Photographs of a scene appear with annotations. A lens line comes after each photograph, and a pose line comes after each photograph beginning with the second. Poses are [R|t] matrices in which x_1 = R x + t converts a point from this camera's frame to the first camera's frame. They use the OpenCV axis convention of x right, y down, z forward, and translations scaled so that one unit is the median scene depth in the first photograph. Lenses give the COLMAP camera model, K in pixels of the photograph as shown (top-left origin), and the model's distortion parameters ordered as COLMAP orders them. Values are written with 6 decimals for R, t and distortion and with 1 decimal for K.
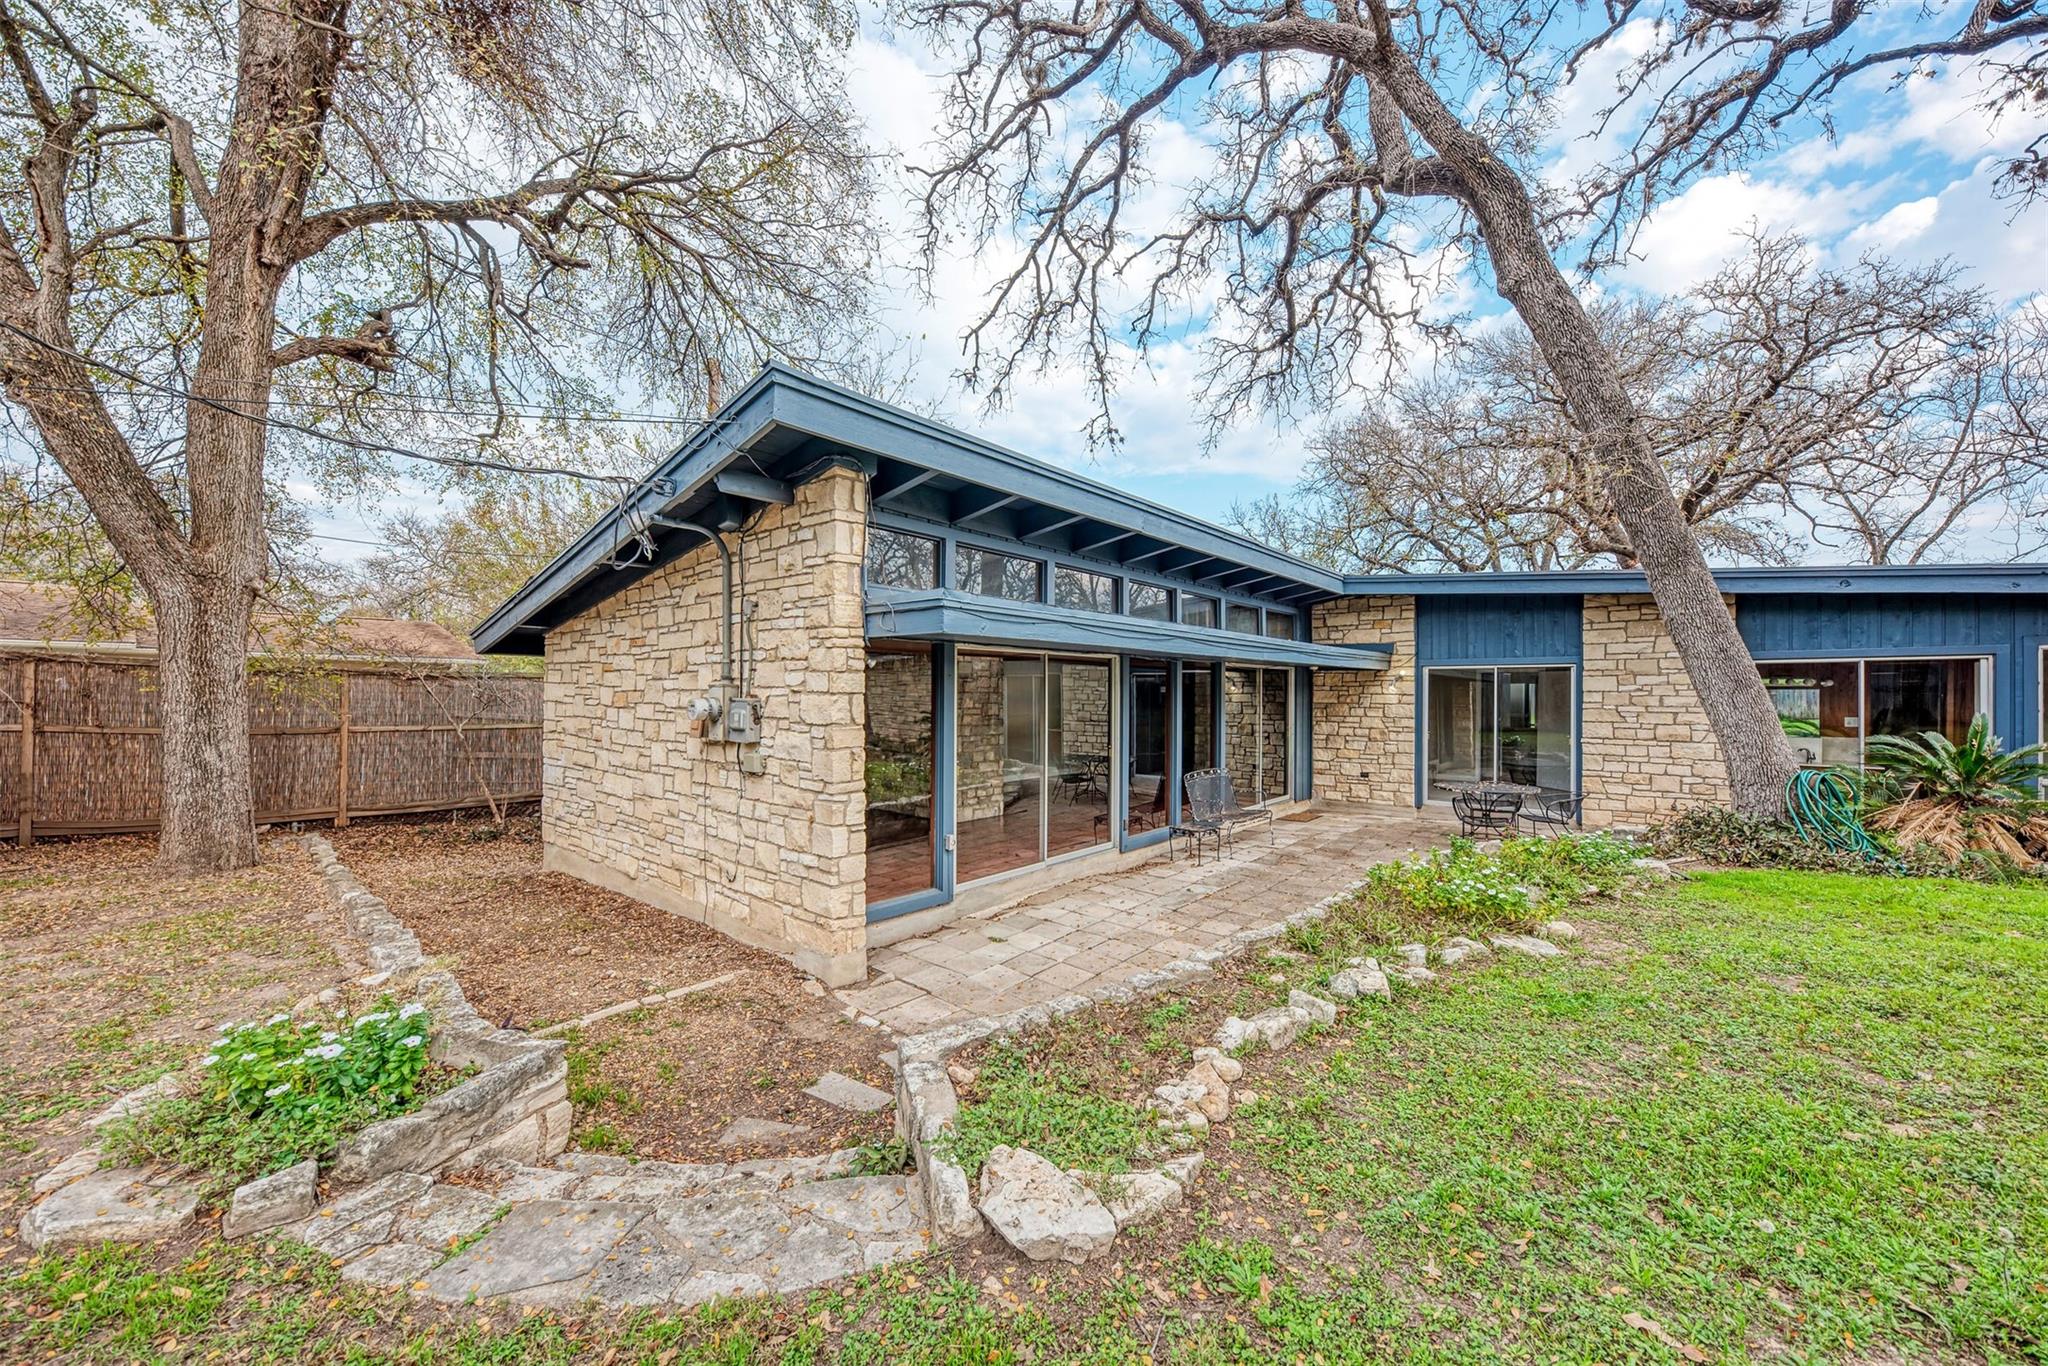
lens RADIAL K [[750.5, 0, 1025.1], [0, 750.5, 689.8], [0, 0, 1]] dist [-0.000690, -0.000860]
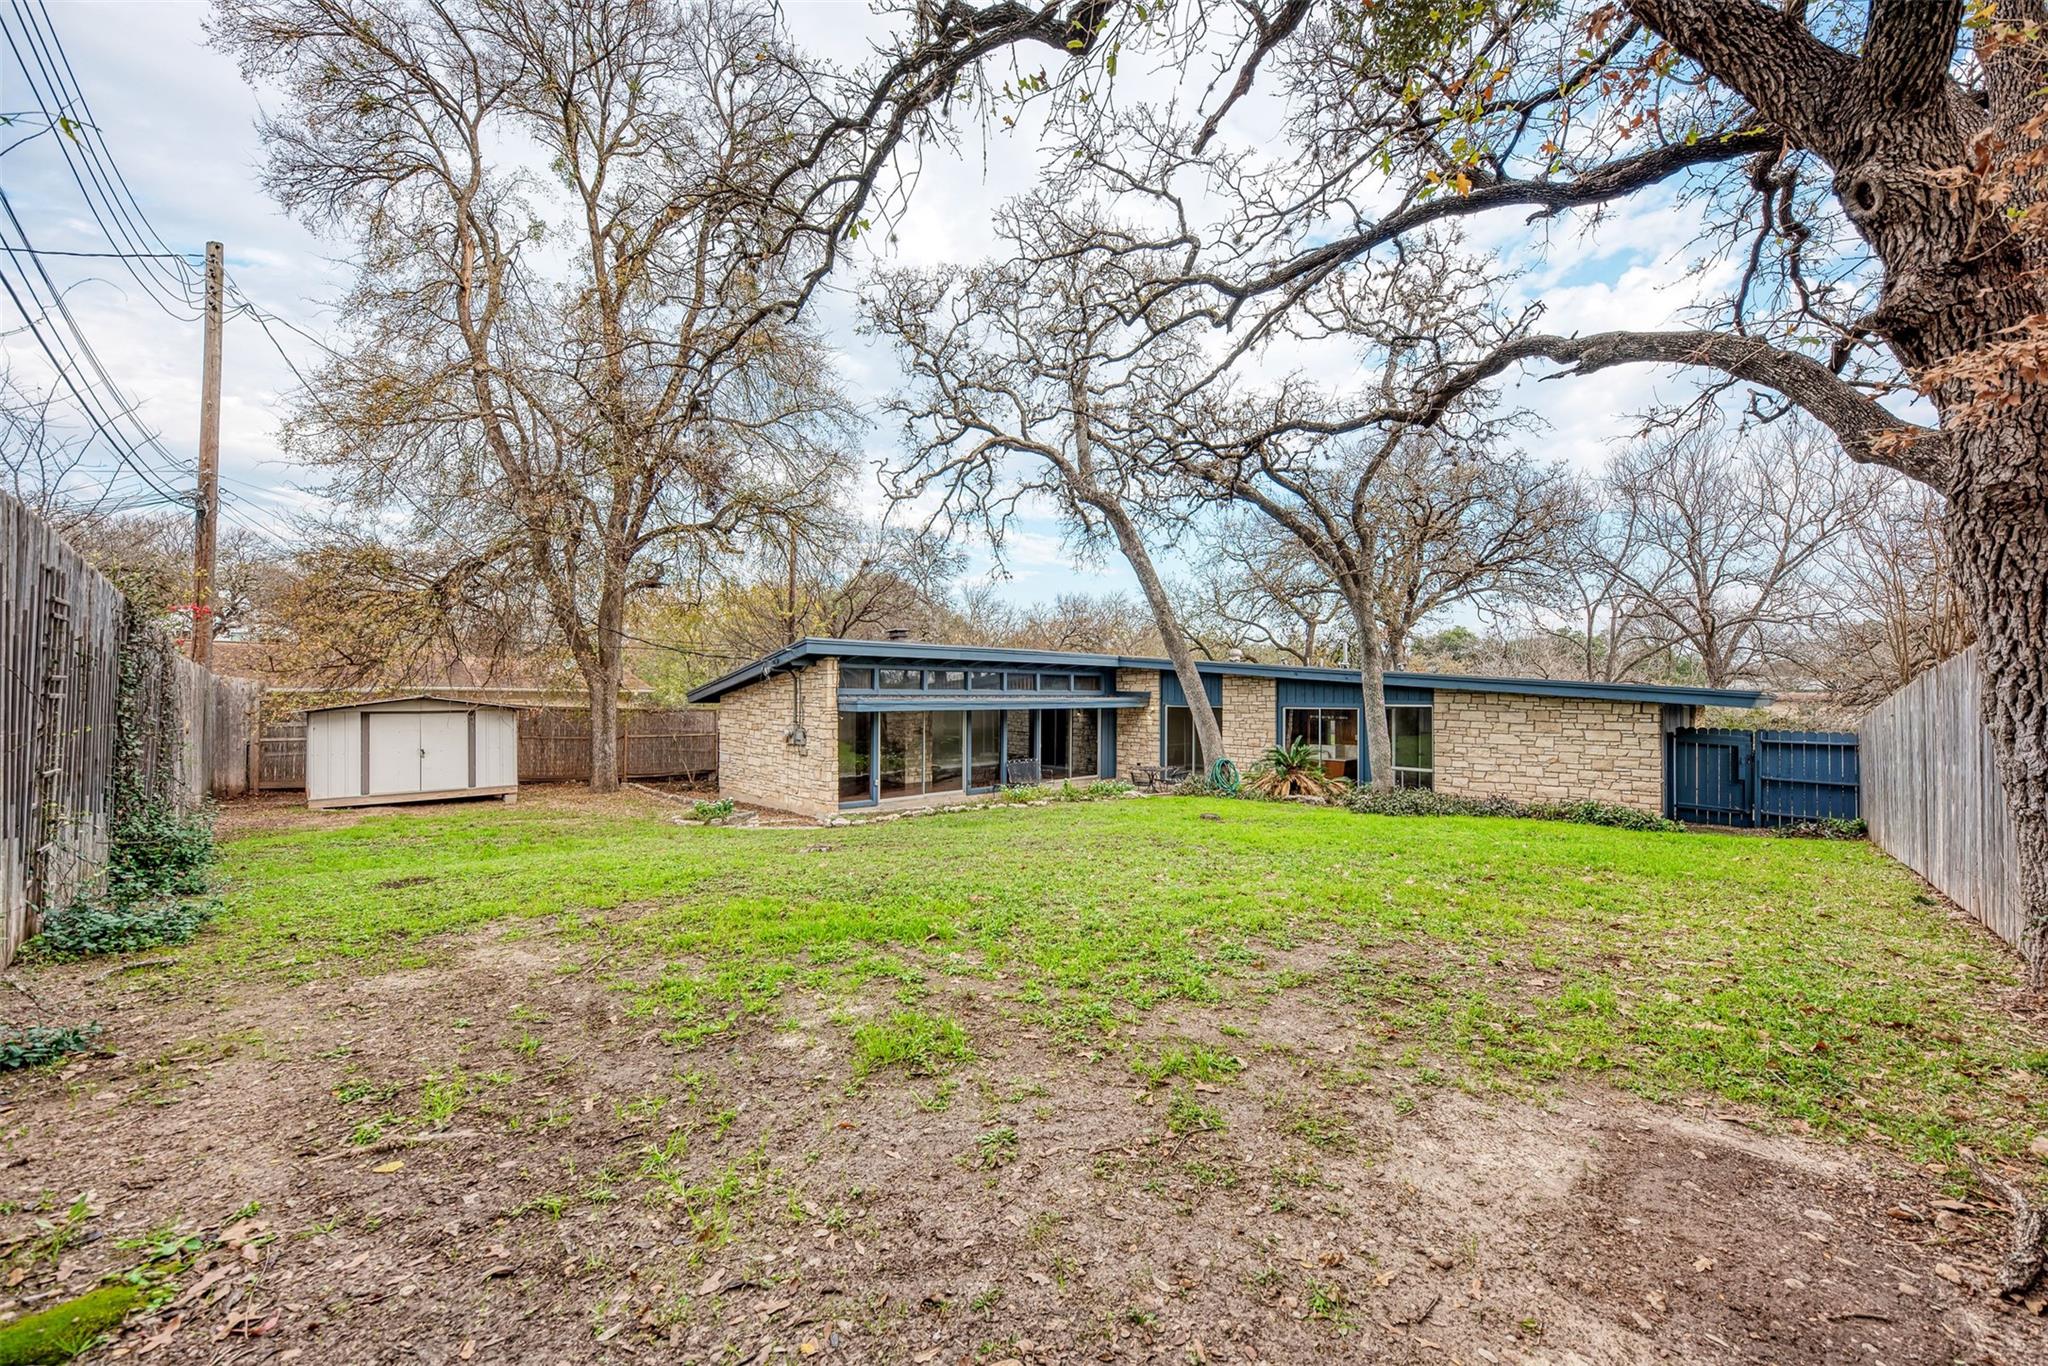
lens RADIAL K [[750.5, 0, 1028.8], [0, 750.5, 697.8], [0, 0, 1]] dist [-0.000690, -0.000860]
pose [[0.995415, 0.000966, -0.095647, 0.524932], [-0.000053, 0.999954, 0.009555, -0.093963], [0.095652, -0.009506, 0.995369, -1.211054]]
